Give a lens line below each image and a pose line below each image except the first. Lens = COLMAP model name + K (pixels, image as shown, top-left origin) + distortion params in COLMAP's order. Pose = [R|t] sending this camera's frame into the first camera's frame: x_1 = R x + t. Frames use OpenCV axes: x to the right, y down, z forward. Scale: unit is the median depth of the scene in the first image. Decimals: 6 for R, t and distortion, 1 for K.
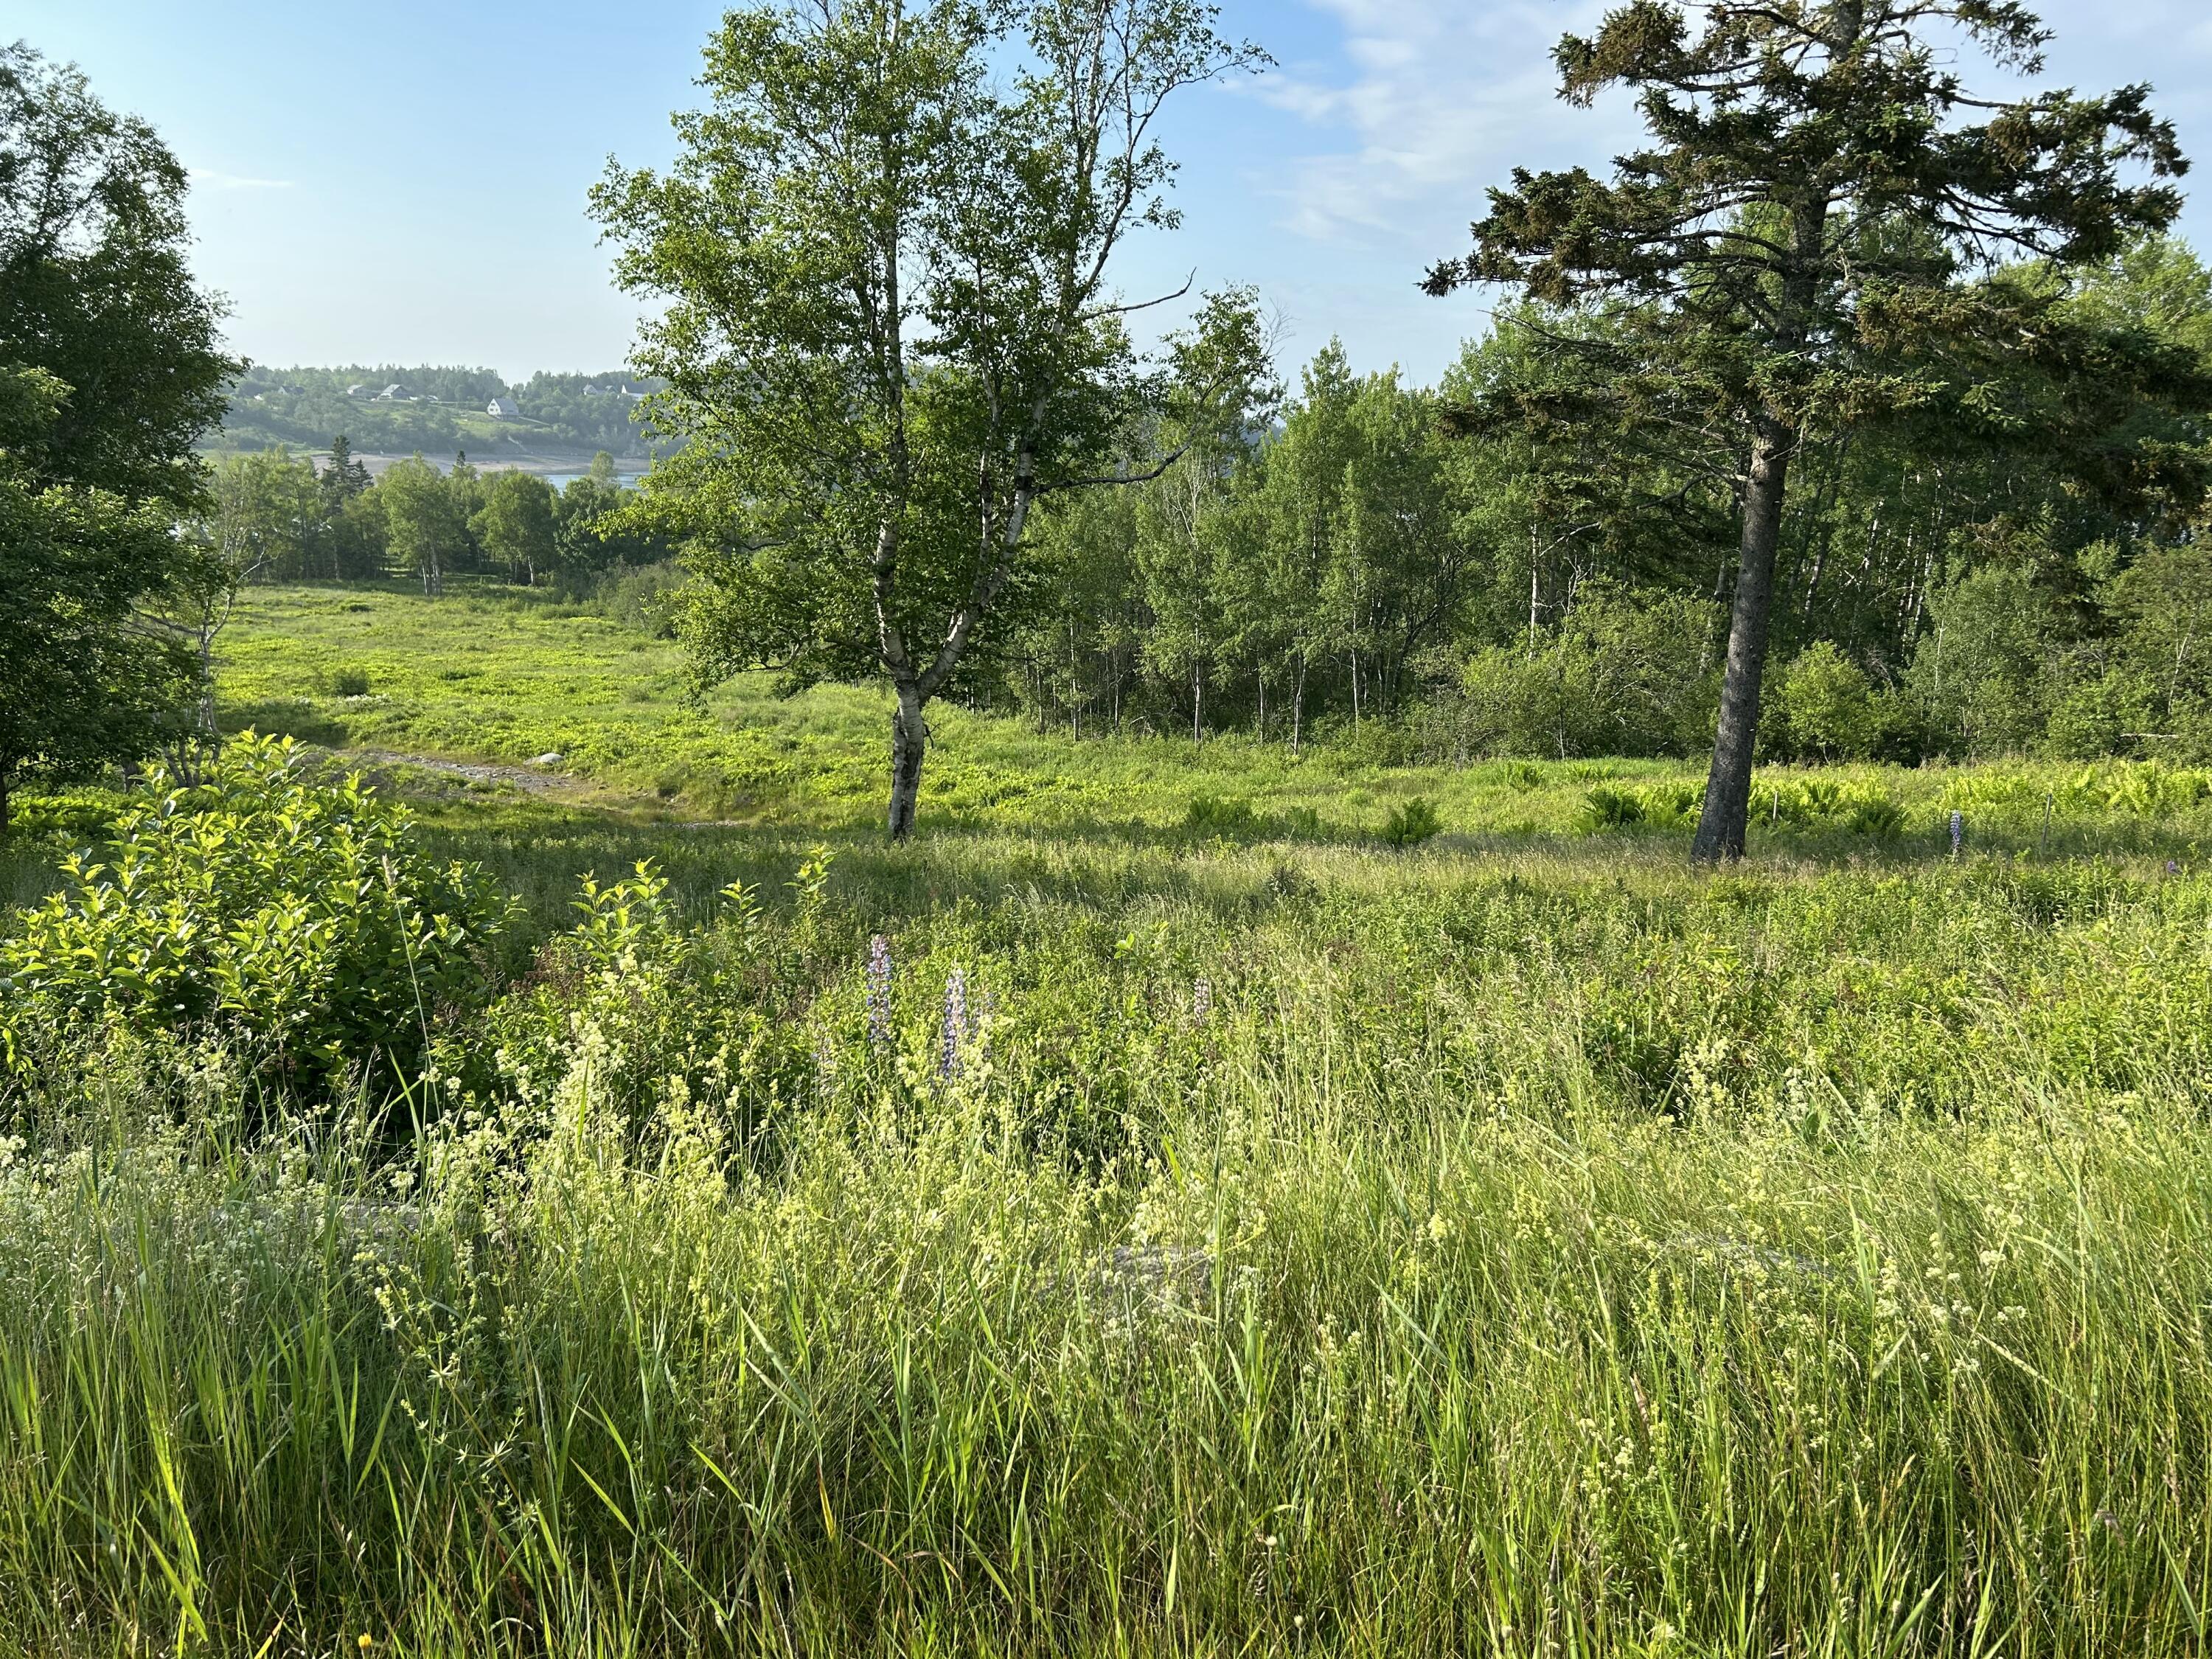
lens RADIAL K [[1671.9, 0, 1119.5], [0, 1671.9, 823.8], [0, 0, 1]] dist [0.067628, -0.101431]
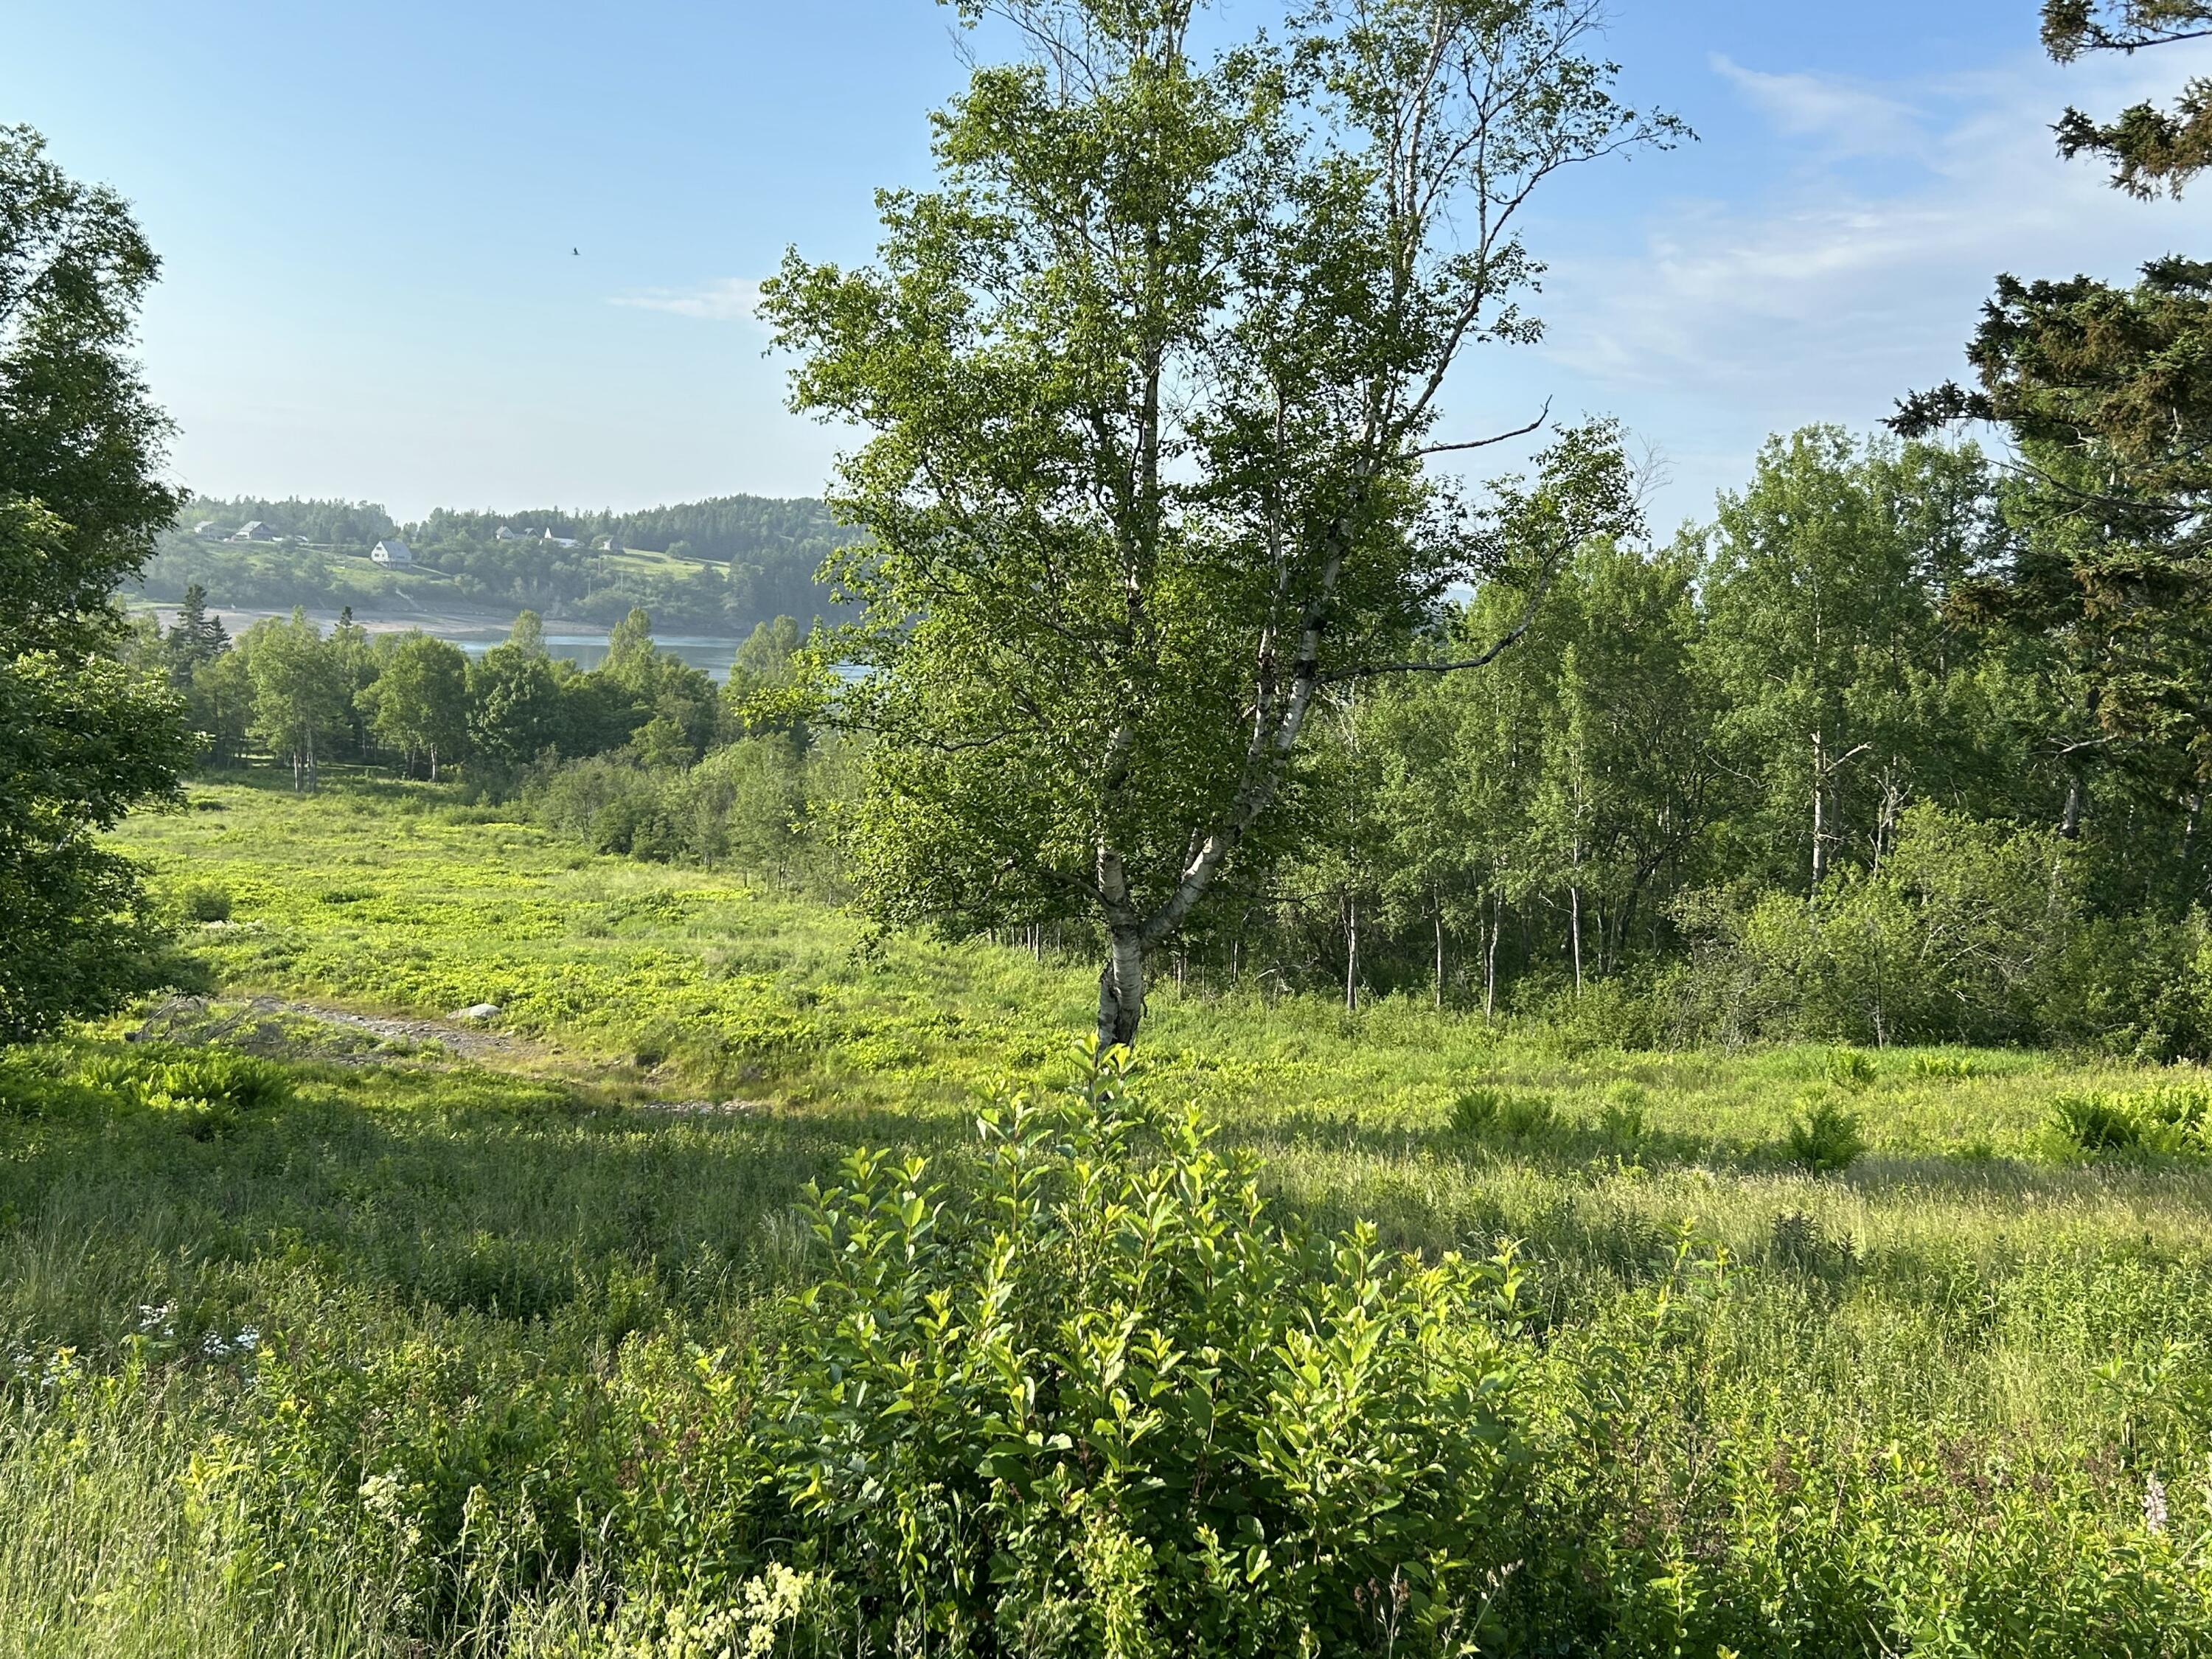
lens RADIAL K [[2199.8, 0, 1125.5], [0, 2199.8, 837.7], [0, 0, 1]] dist [0.190767, -0.540784]
pose [[0.999576, 0.021222, -0.019925, -0.042395], [-0.023476, 0.992414, -0.120675, -0.002803], [0.017213, 0.121091, 0.992492, 0.009816]]
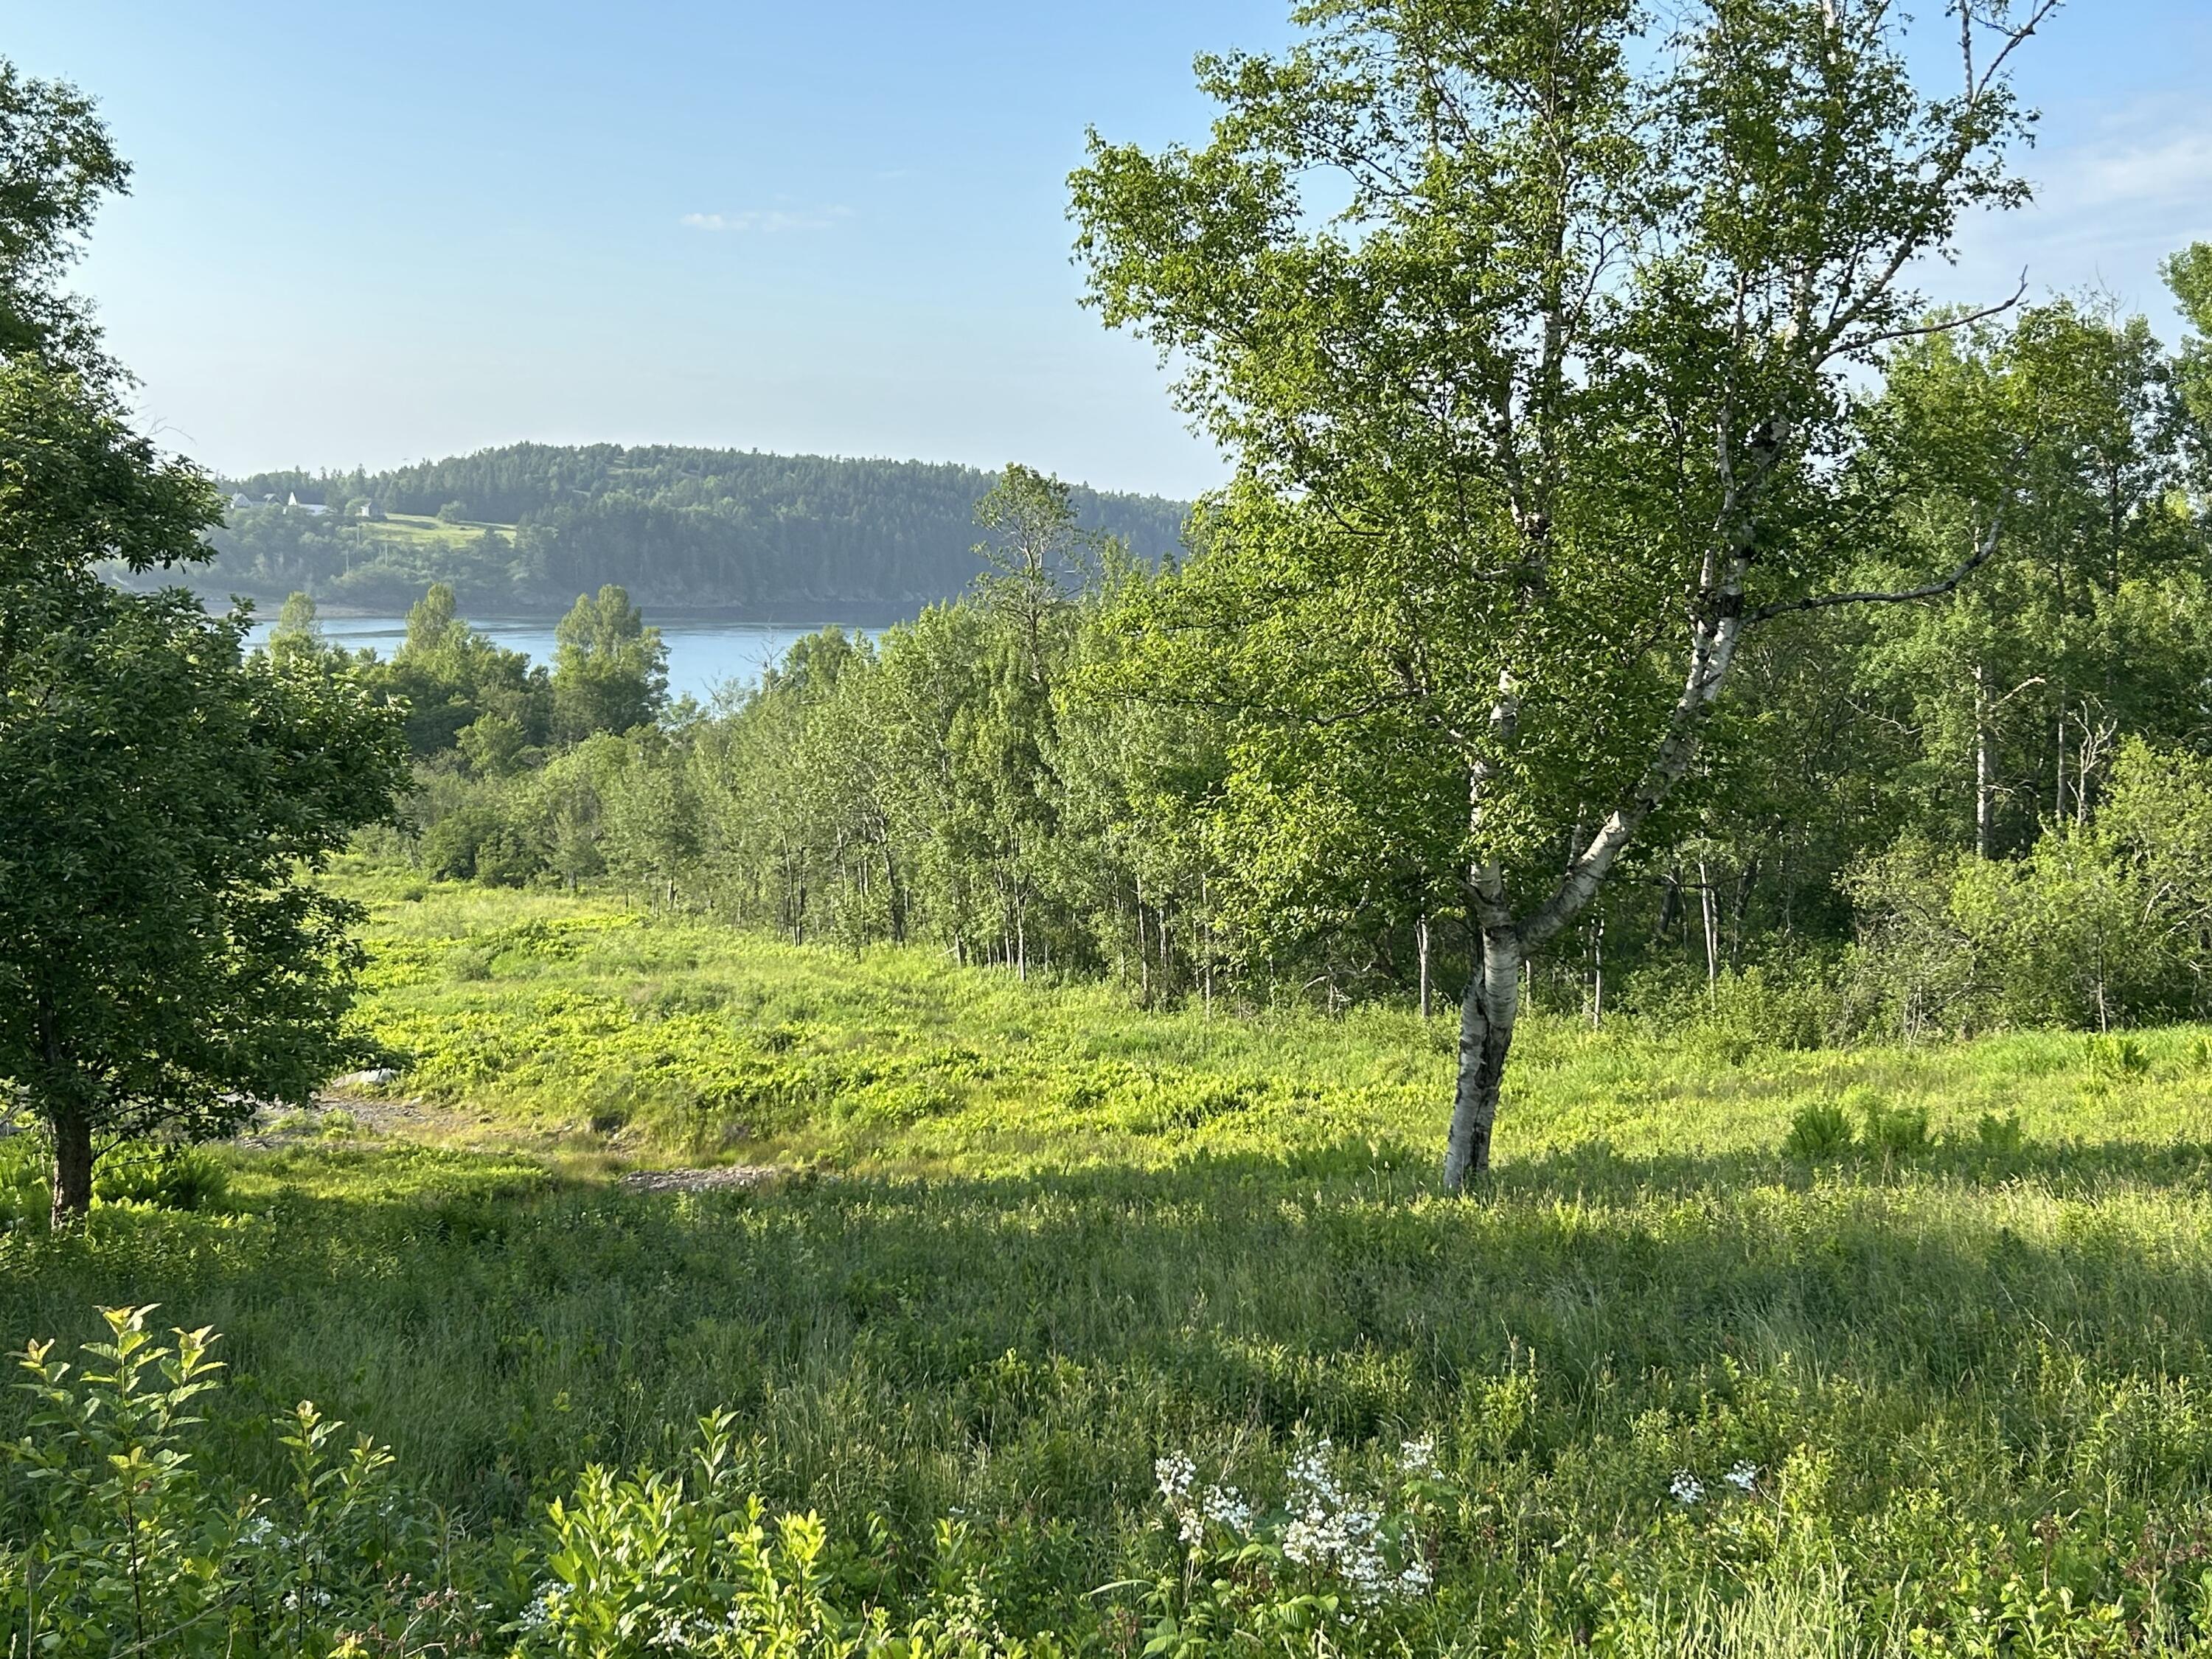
lens RADIAL K [[2608.1, 0, 1110.5], [0, 2608.1, 818.2], [0, 0, 1]] dist [0.201277, -0.573159]
pose [[0.999199, -0.026531, 0.029955, -0.119970], [0.030077, 0.991711, -0.124916, -0.003759], [-0.026393, 0.125717, 0.991715, 0.016208]]
